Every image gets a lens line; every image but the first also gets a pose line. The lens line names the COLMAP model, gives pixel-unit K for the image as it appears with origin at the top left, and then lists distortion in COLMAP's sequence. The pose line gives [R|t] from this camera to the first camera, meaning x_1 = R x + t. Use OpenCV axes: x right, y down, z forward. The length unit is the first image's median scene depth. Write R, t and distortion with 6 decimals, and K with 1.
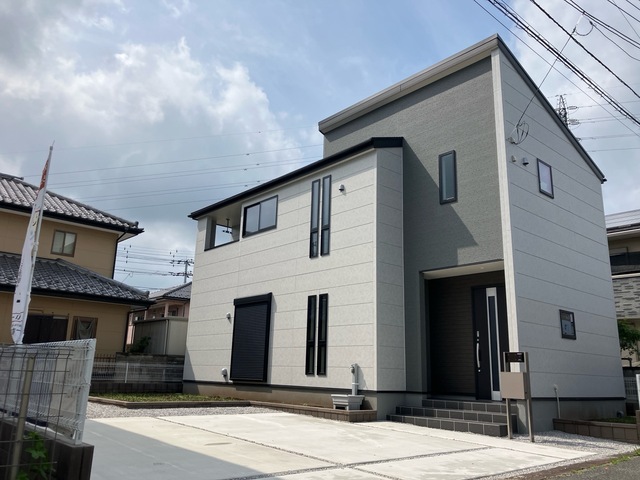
lens RADIAL K [[522.7, 0, 320.4], [0, 522.7, 236.3], [0, 0, 1]] dist [0.049902, -0.094636]
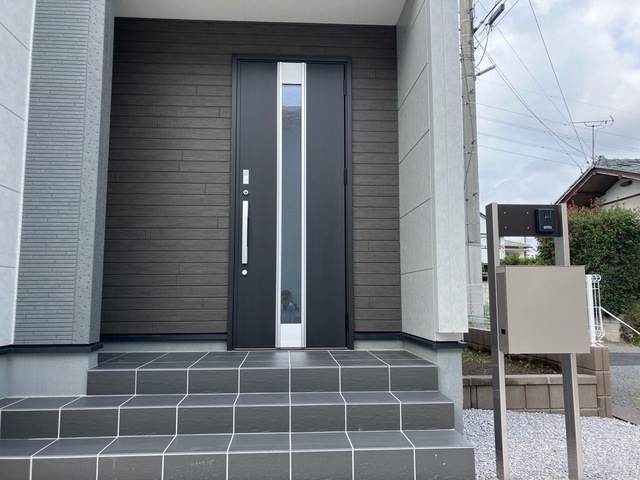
lens RADIAL K [[522.7, 0, 320.4], [0, 522.7, 236.3], [0, 0, 1]] dist [0.049902, -0.094636]
pose [[0.614424, 0.060146, 0.786680, 0.037741], [-0.180299, 0.981409, 0.065786, 0.168093], [-0.768098, -0.182258, 0.613846, 0.628819]]
